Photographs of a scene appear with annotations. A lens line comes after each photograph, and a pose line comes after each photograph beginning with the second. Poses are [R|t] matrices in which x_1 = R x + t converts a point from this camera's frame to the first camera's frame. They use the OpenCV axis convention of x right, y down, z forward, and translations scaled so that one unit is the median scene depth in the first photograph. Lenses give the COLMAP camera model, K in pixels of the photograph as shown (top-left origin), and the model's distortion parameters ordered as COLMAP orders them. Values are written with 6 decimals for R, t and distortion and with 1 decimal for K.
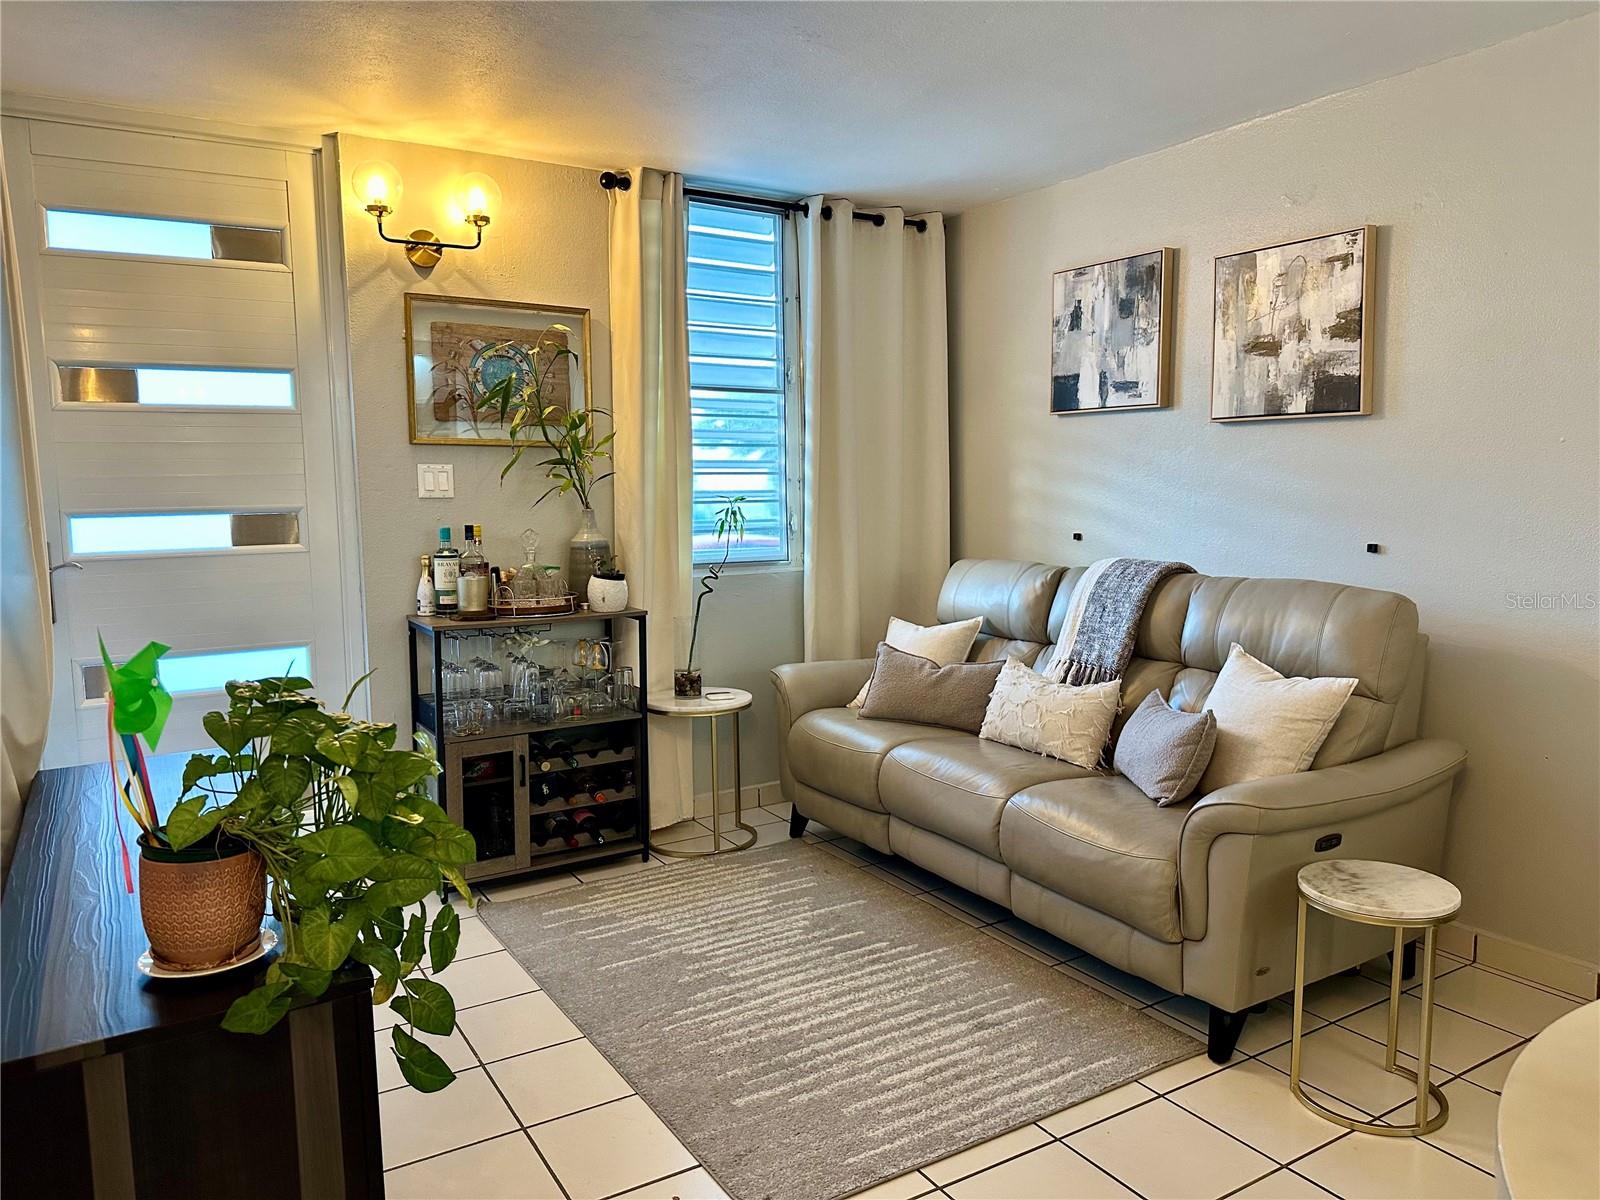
lens RADIAL K [[1133.2, 0, 800.5], [0, 1133.2, 599.1], [0, 0, 1]] dist [0.092165, -0.041577]
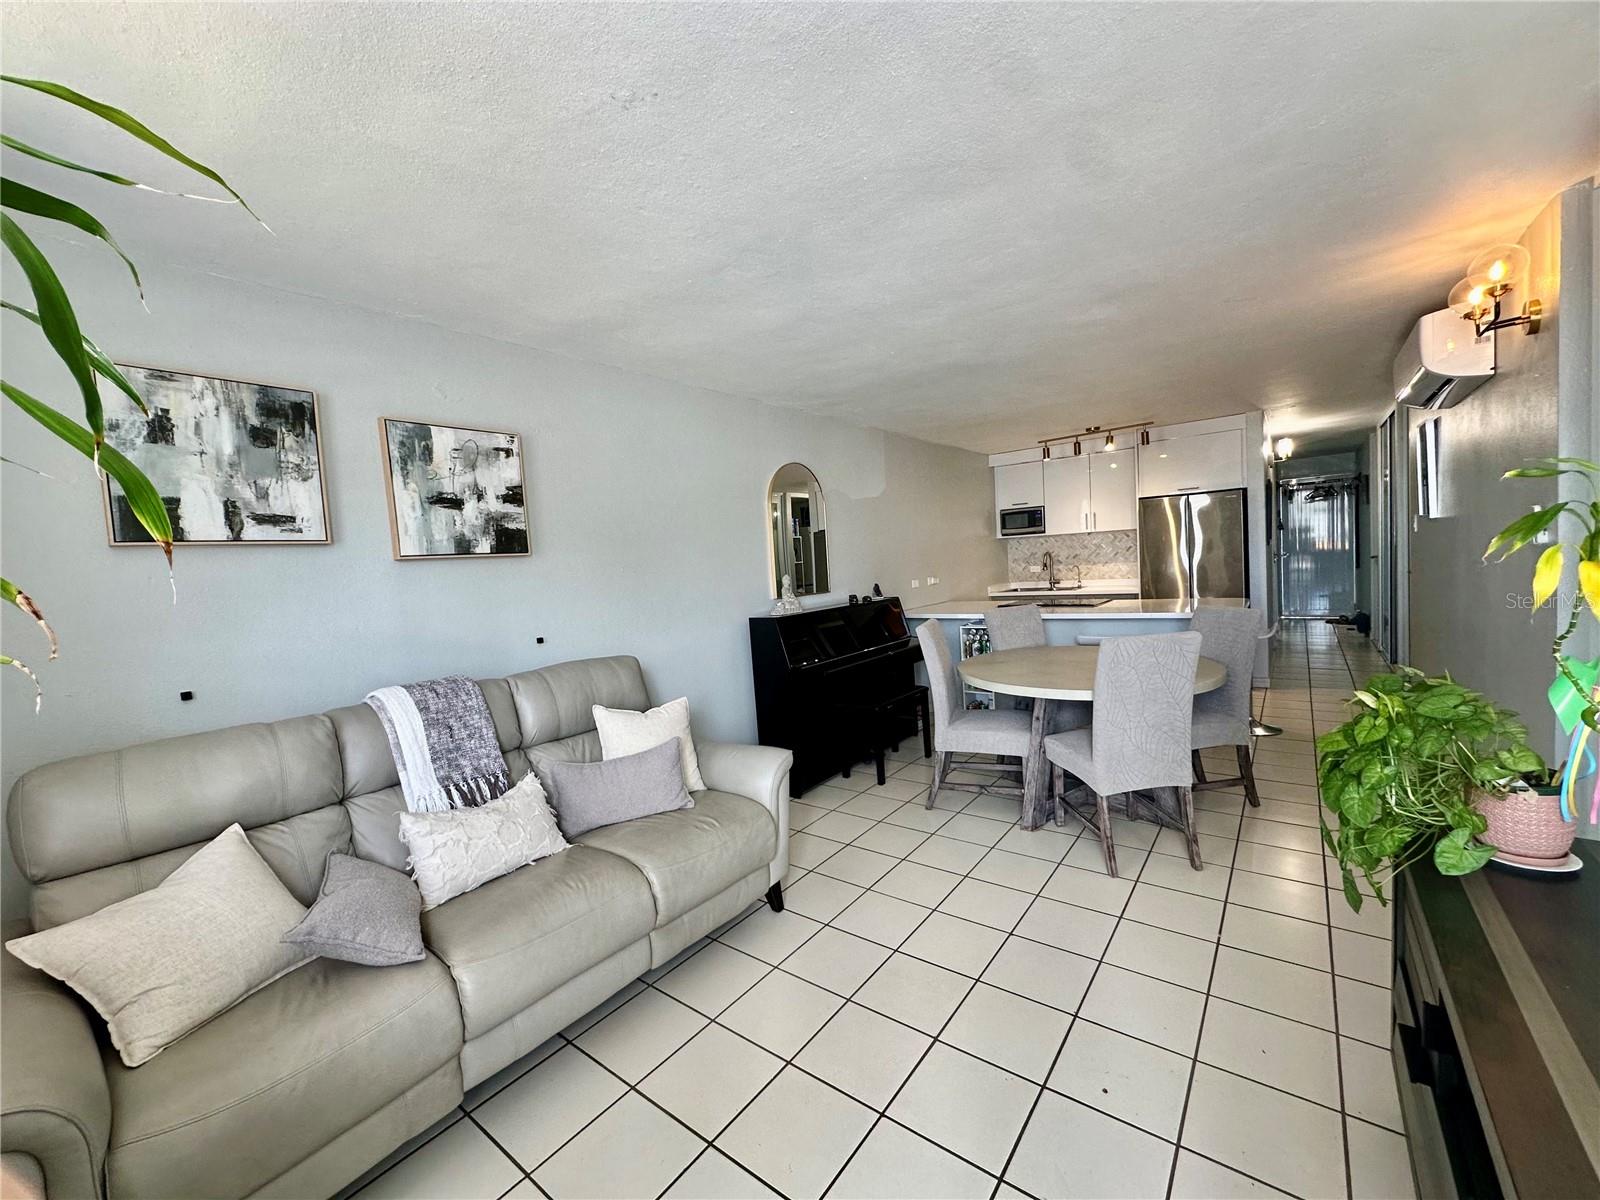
lens RADIAL K [[642.8, 0, 788.3], [0, 642.8, 606.2], [0, 0, 1]] dist [-0.007395, 0.000246]
pose [[-0.337602, -0.034426, 0.940659, -0.396521], [0.168719, 0.980934, 0.096453, -0.108147], [-0.926045, 0.191270, -0.325357, 0.894641]]
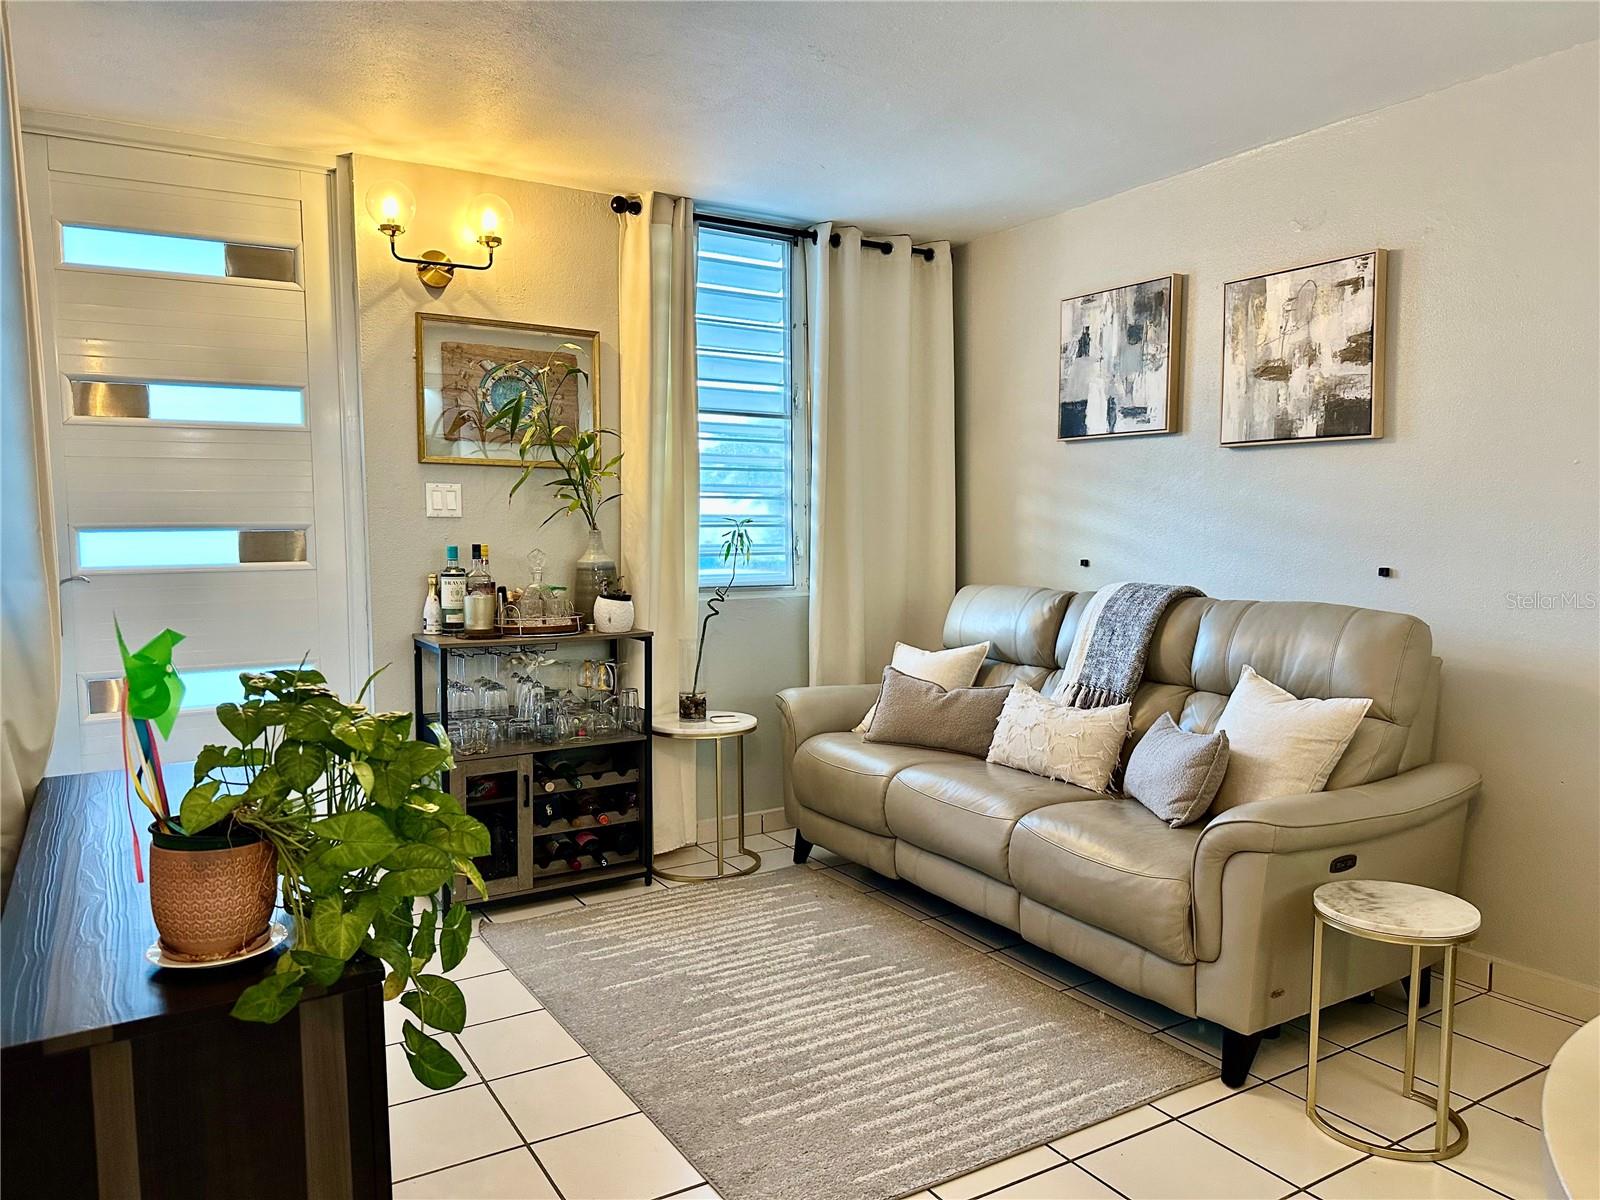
lens RADIAL K [[1133.2, 0, 797.3], [0, 1133.2, 613.6], [0, 0, 1]] dist [0.092165, -0.041577]
pose [[0.999962, 0.008537, -0.001670, -0.007790], [-0.008573, 0.999701, -0.022891, 0.017648], [0.001474, 0.022905, 0.999737, 0.004017]]
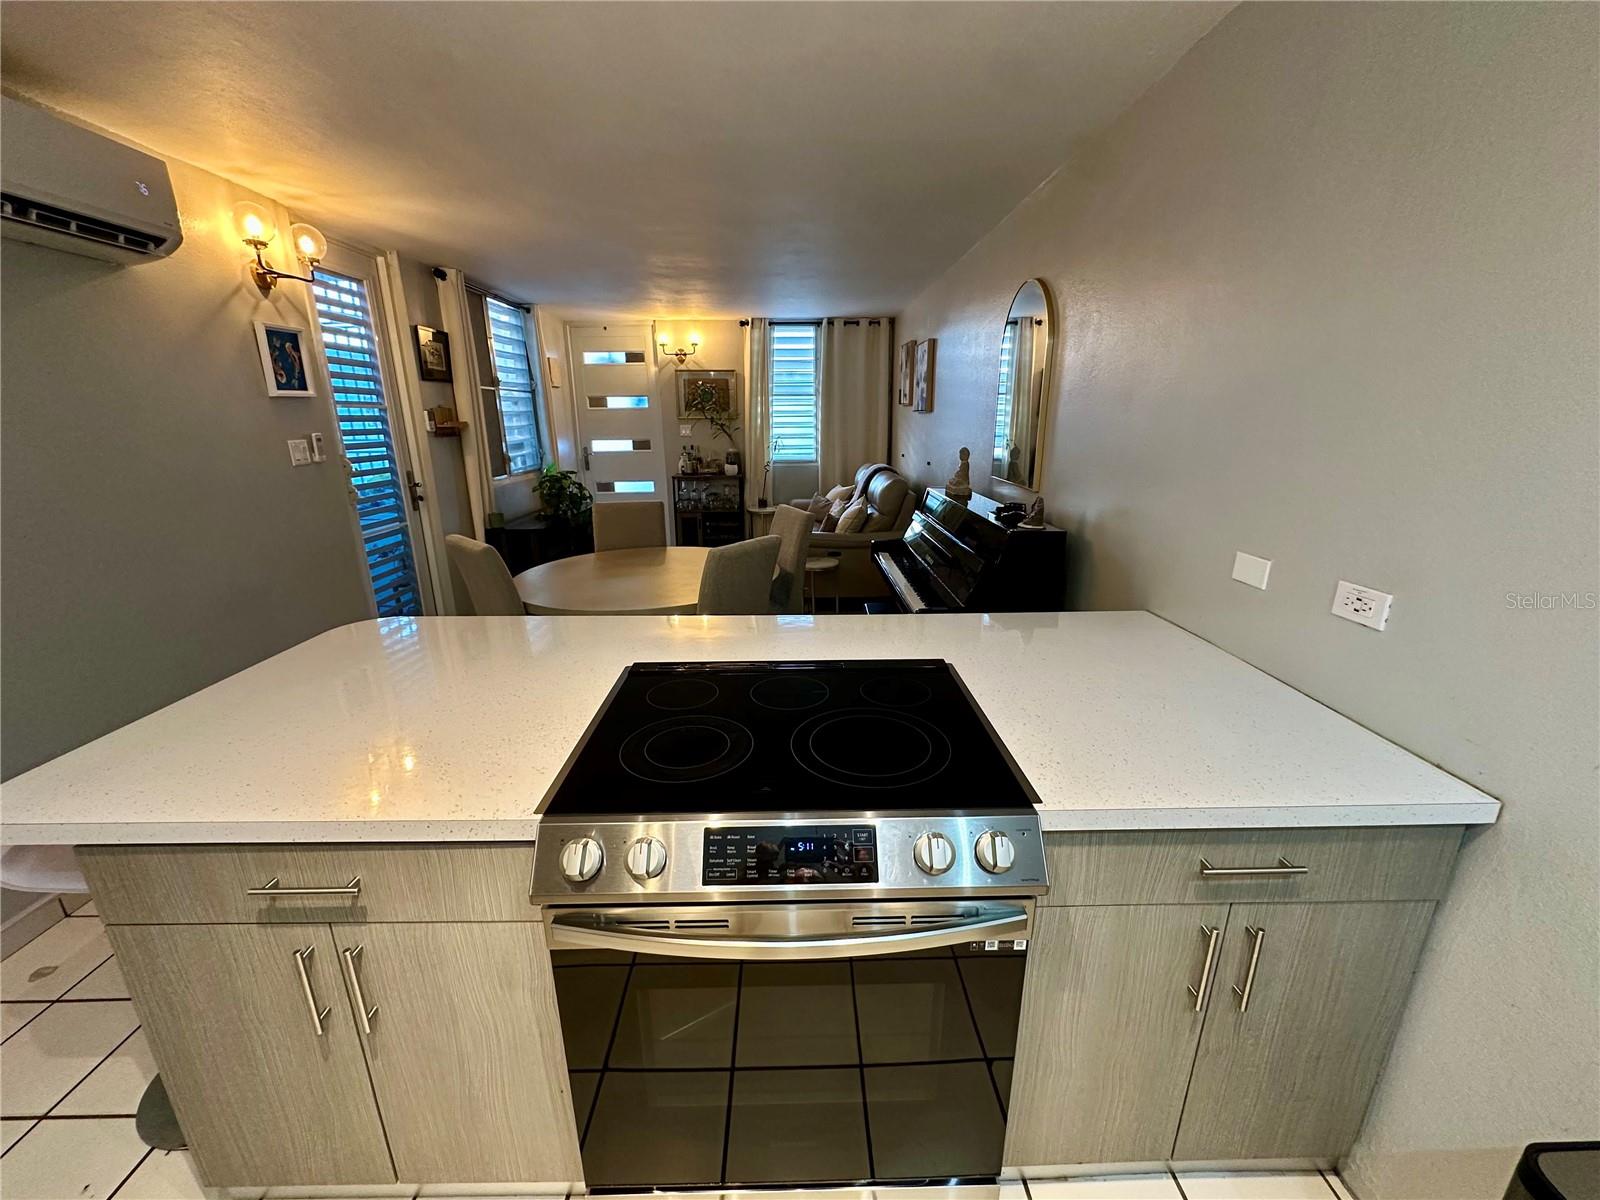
lens RADIAL K [[642.8, 0, 796.5], [0, 642.8, 600.6], [0, 0, 1]] dist [-0.007395, 0.000246]
pose [[0.859219, 0.143922, -0.490947, 0.966489], [-0.054582, 0.979927, 0.191741, -0.000050], [0.508688, -0.137951, 0.849827, -0.451239]]
